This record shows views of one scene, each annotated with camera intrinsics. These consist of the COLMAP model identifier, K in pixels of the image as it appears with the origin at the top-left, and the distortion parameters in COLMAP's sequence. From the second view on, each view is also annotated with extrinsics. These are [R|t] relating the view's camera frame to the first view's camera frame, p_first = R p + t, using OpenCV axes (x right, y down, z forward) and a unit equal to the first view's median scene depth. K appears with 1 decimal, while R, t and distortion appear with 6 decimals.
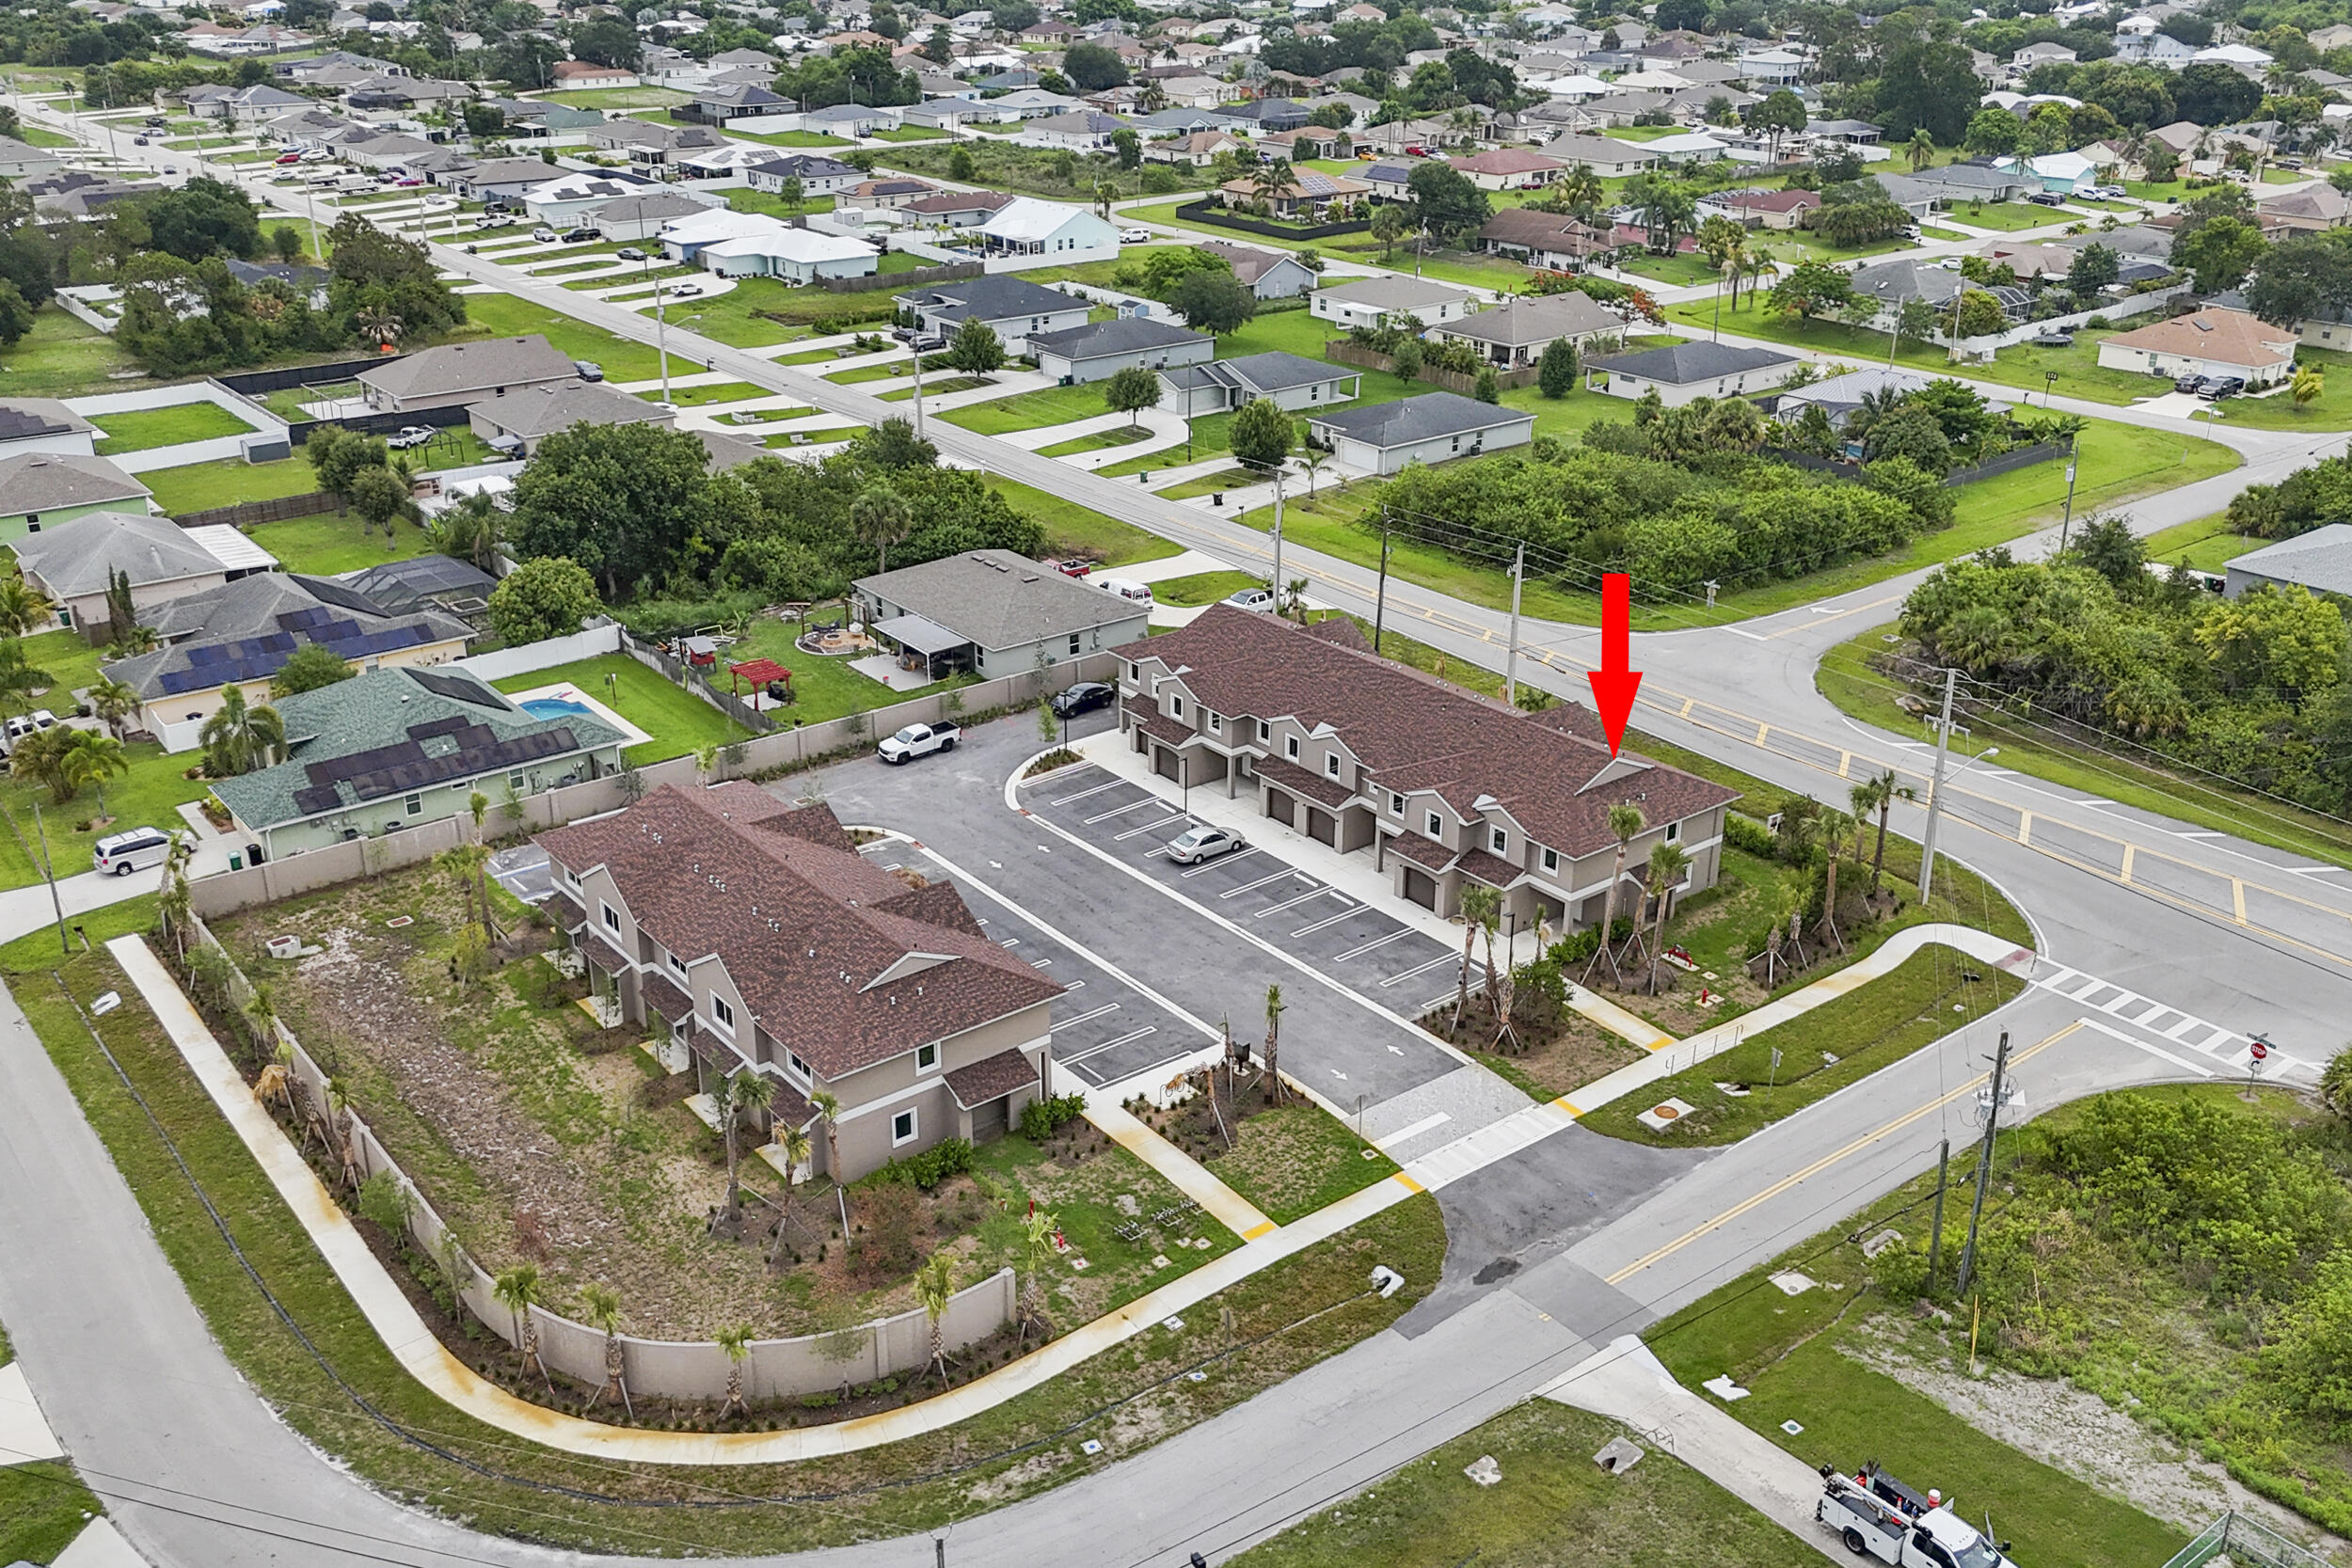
lens RADIAL K [[2092.1, 0, 1168.3], [0, 2092.1, 789.2], [0, 0, 1]] dist [0.086332, -0.109476]
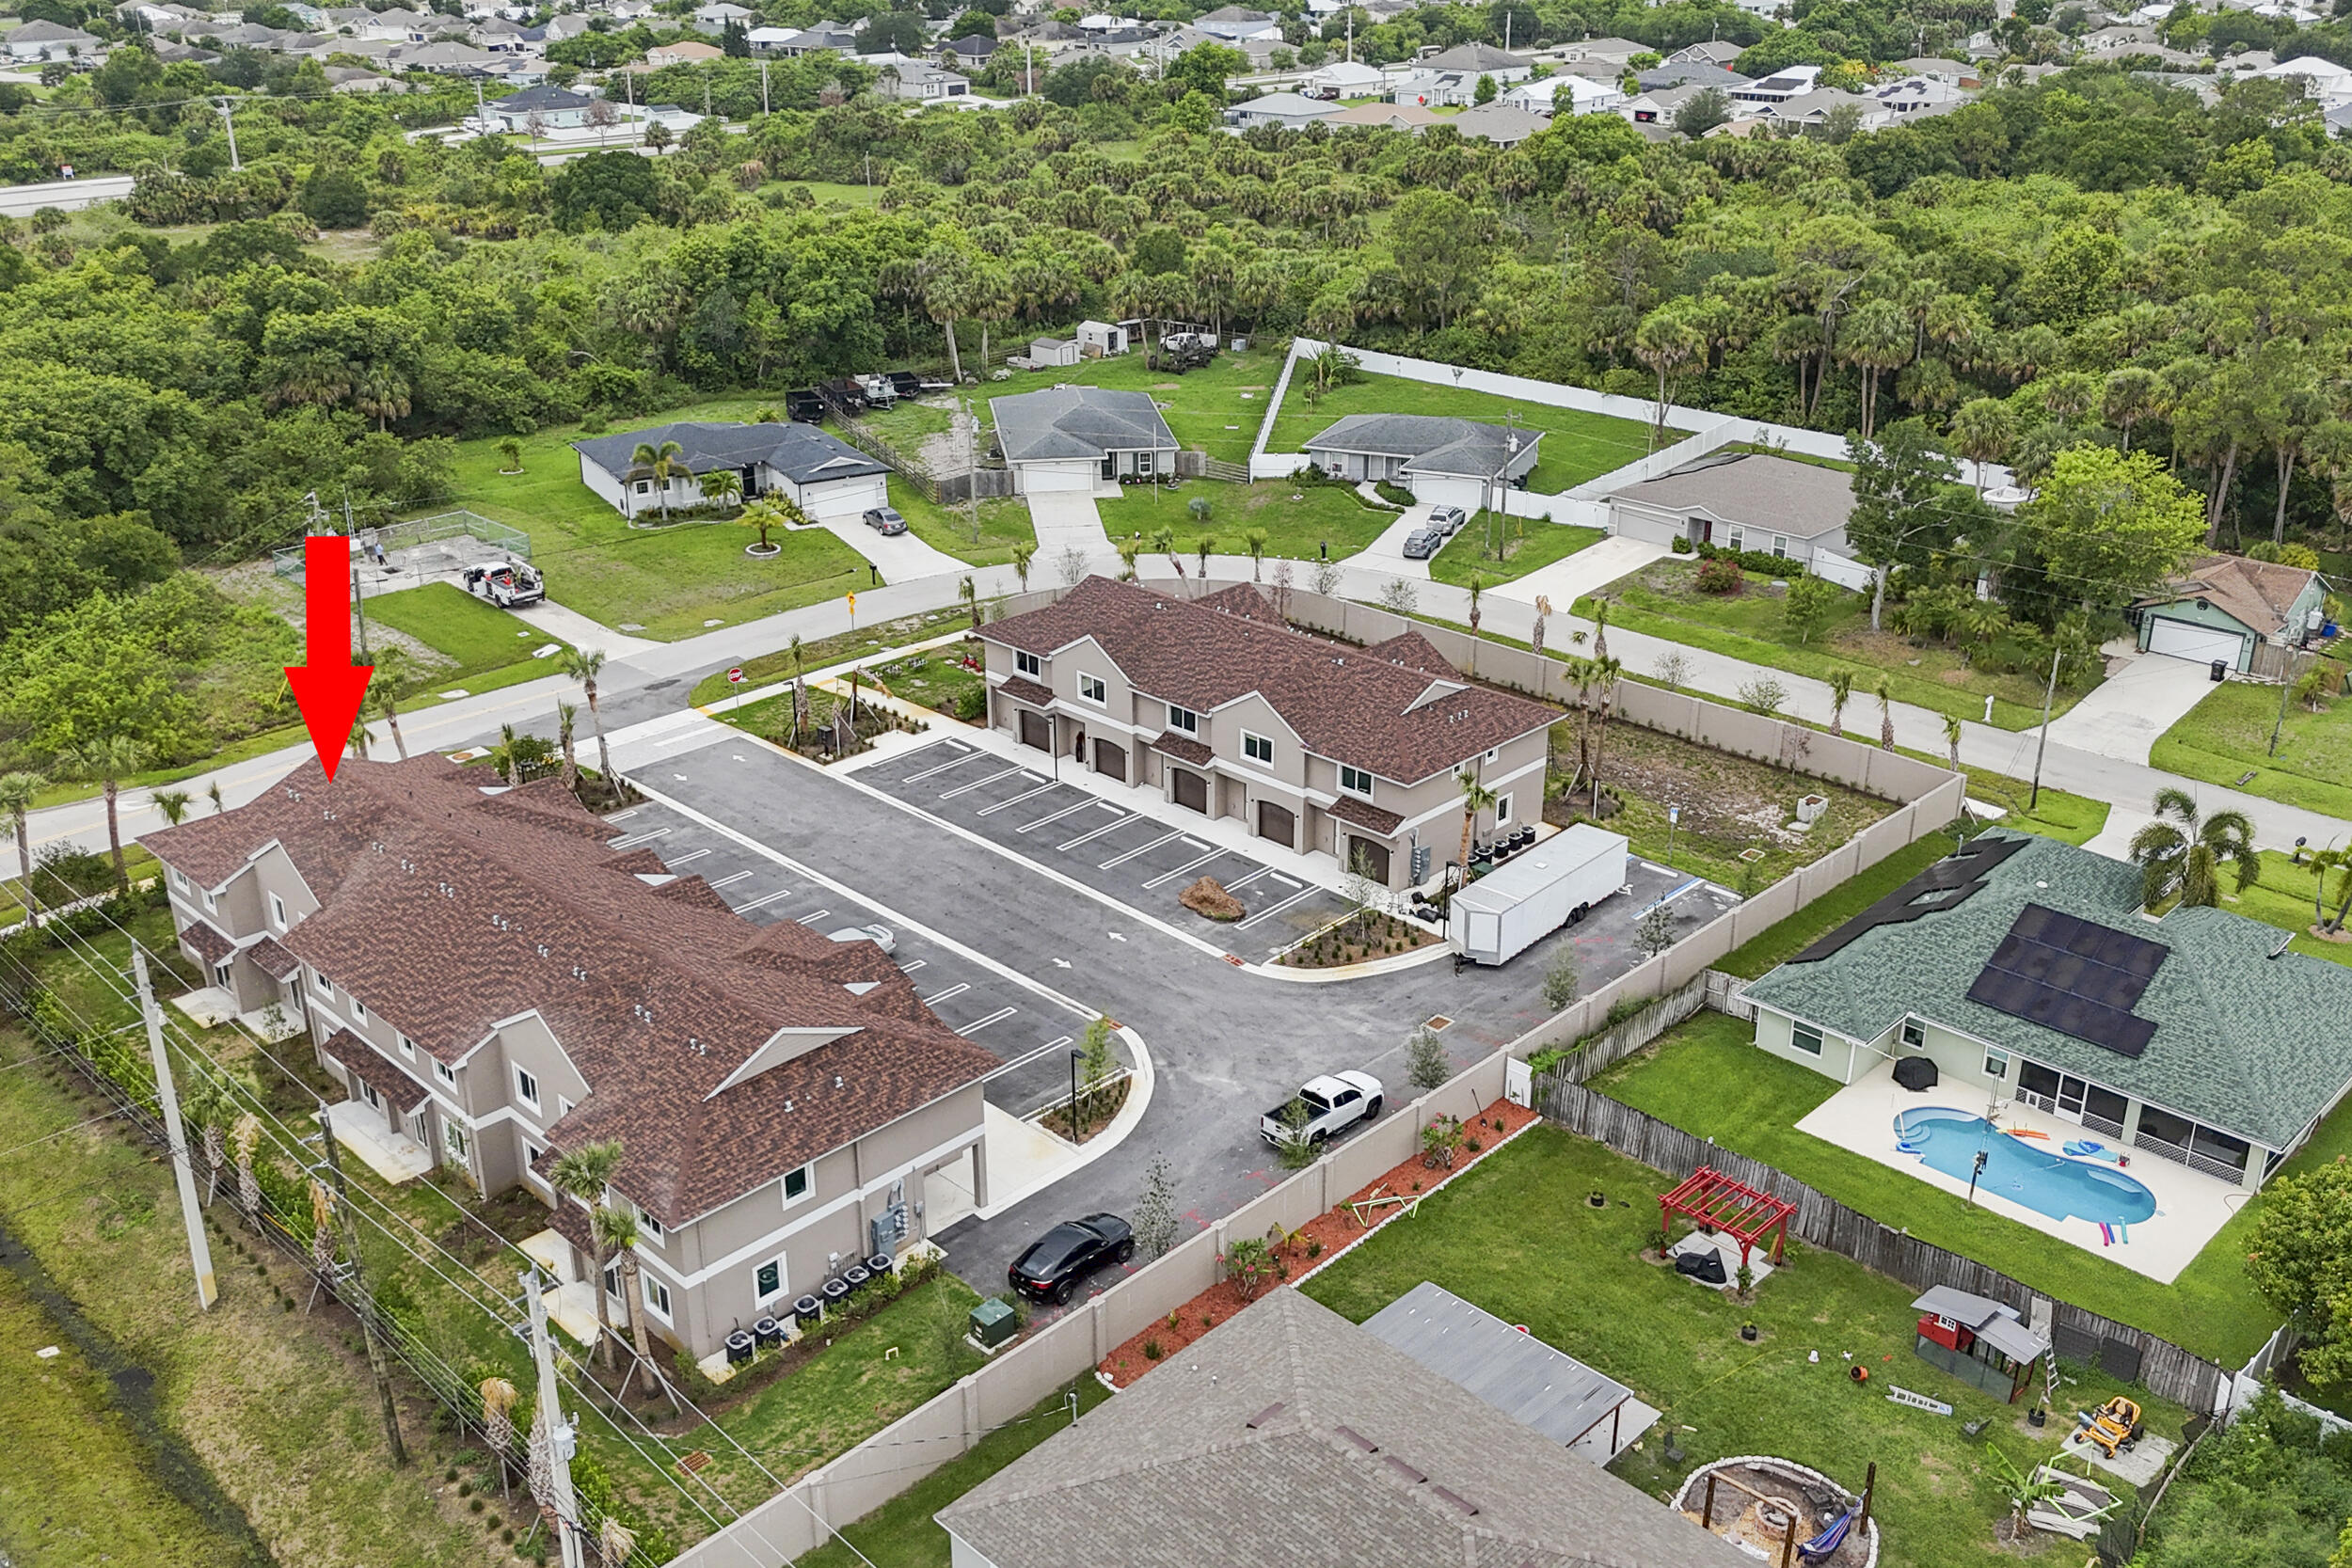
lens RADIAL K [[2092.1, 0, 1168.3], [0, 2092.1, 789.2], [0, 0, 1]] dist [0.086332, -0.109476]
pose [[-0.992305, 0.049396, -0.113541, -0.019676], [-0.048642, 0.687745, 0.724320, -0.700686], [0.113866, 0.724269, -0.680050, 1.844198]]
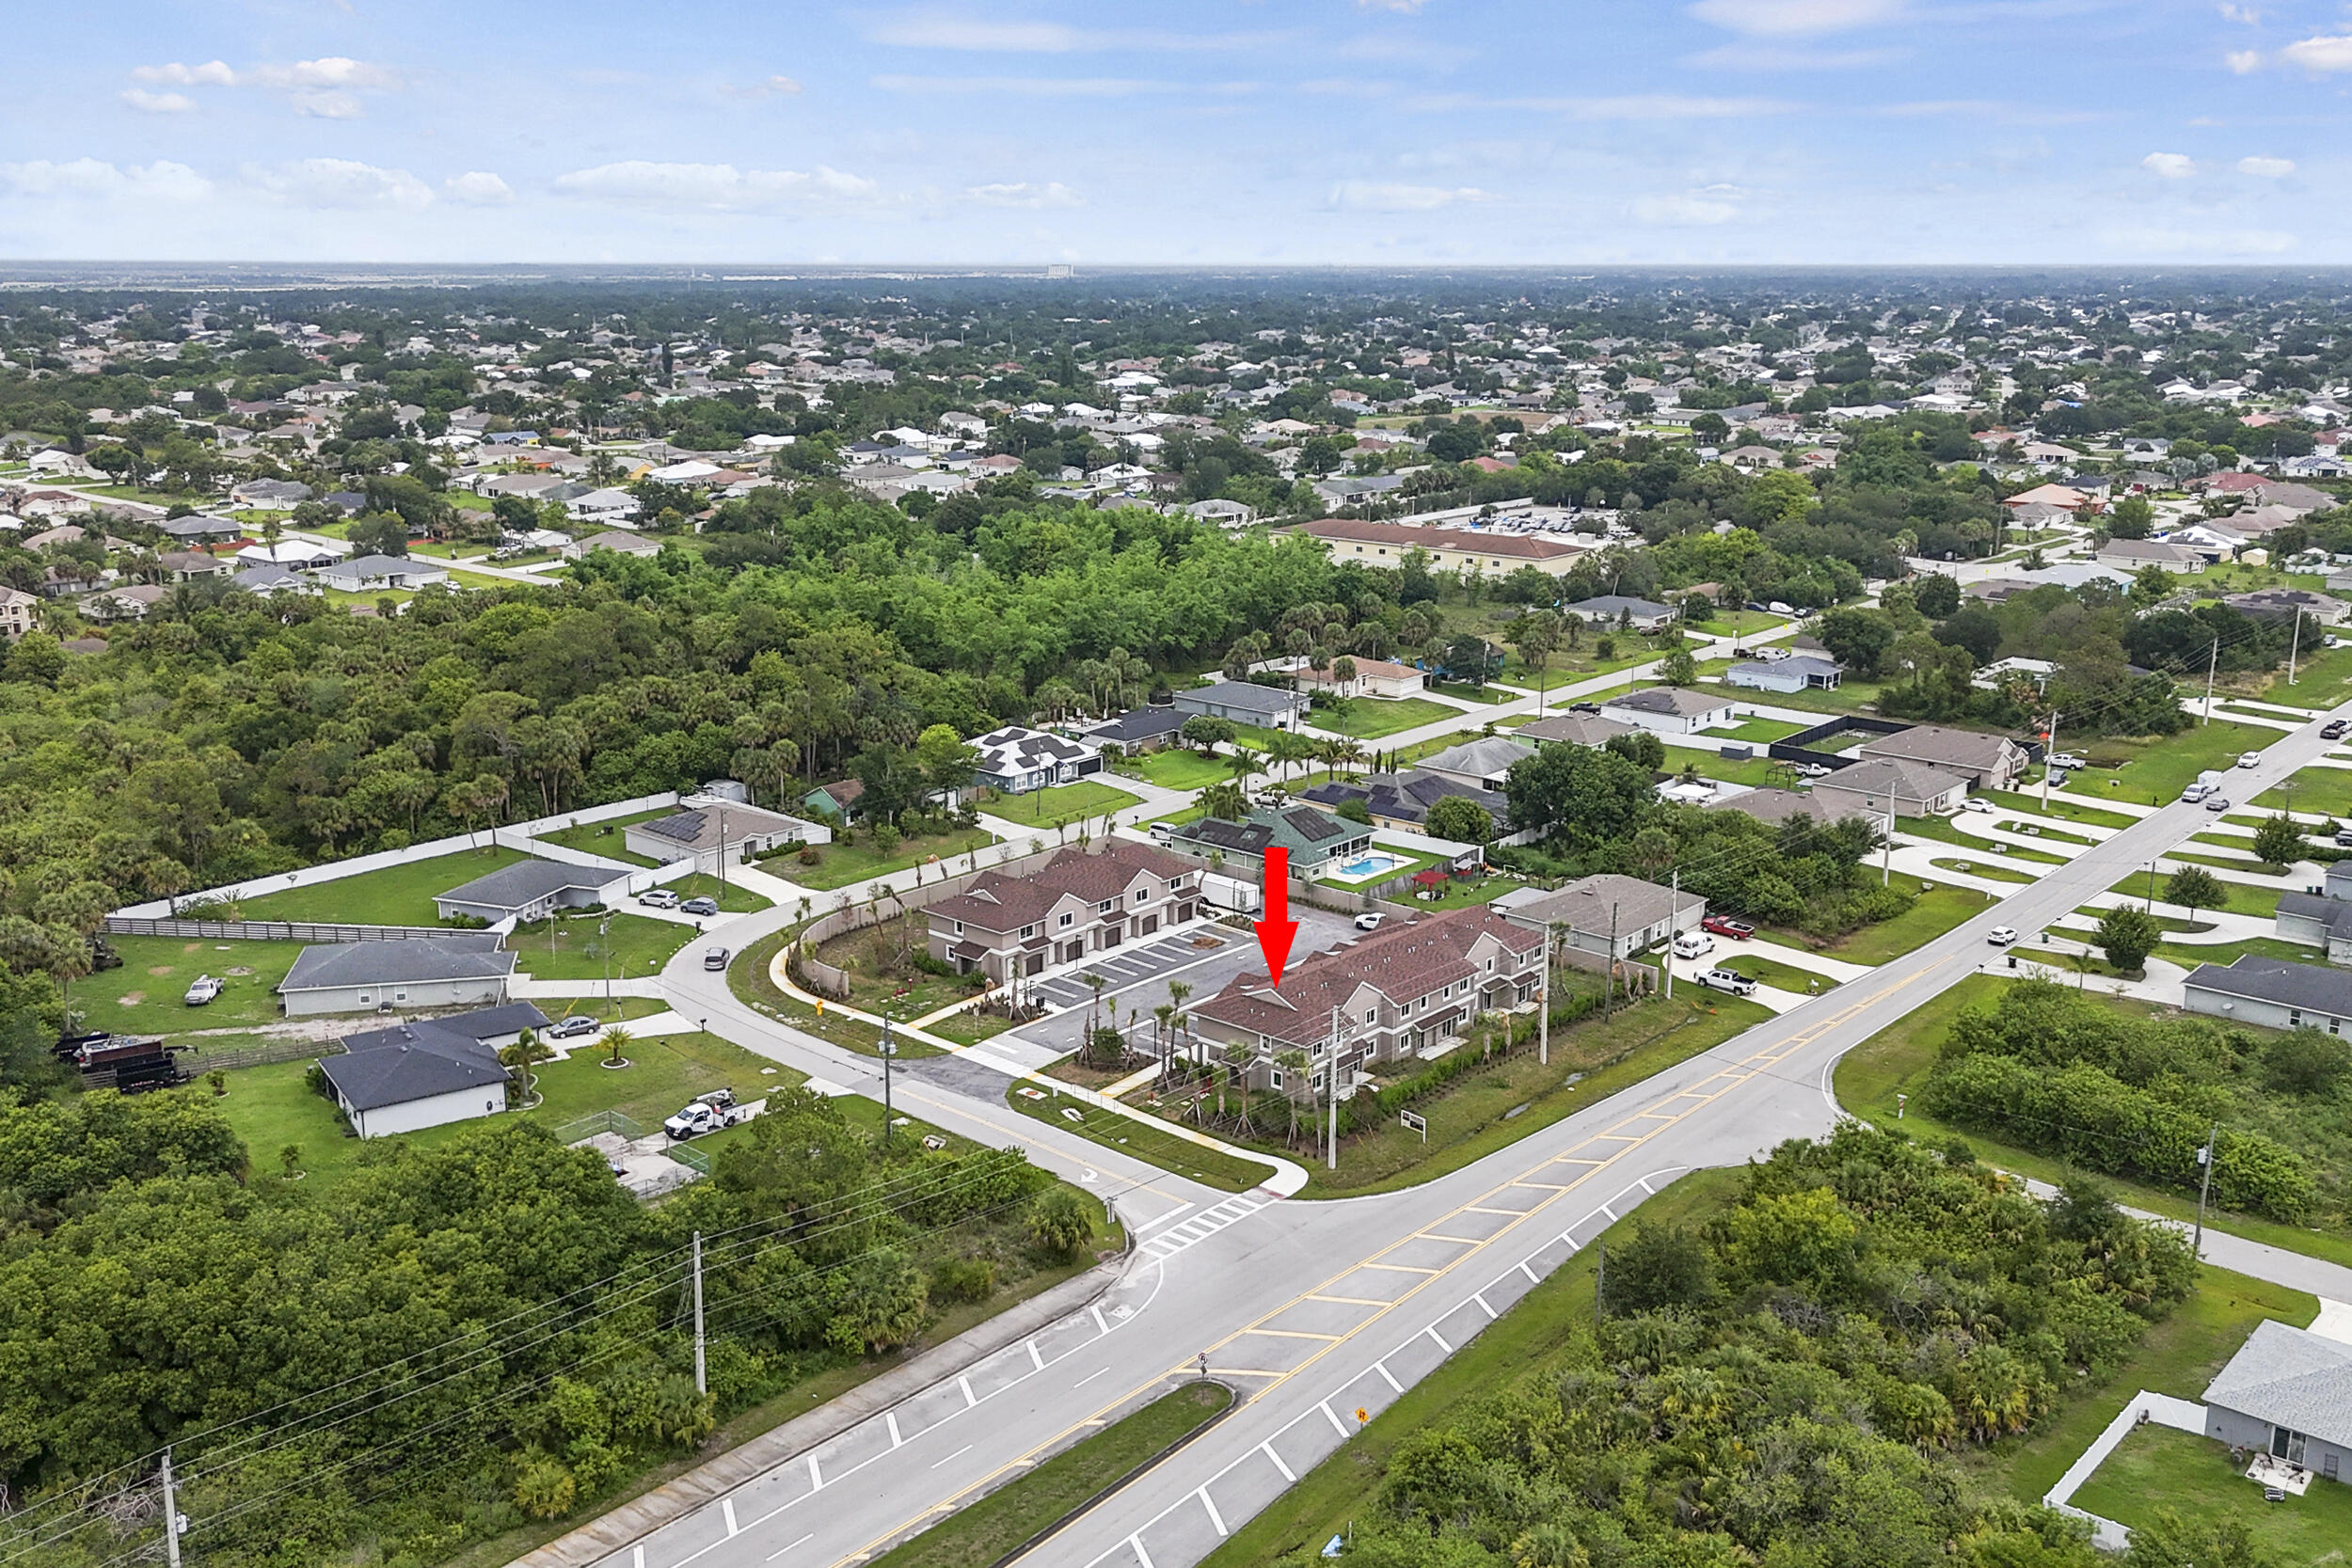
lens RADIAL K [[2088.6, 0, 1176.0], [0, 2088.6, 784.0], [0, 0, 1]] dist [0.207471, -0.726845]
pose [[0.180046, 0.234358, -0.955332, 2.012584], [-0.389396, 0.908846, 0.149566, -0.438833], [0.903302, 0.345073, 0.254892, 0.527772]]
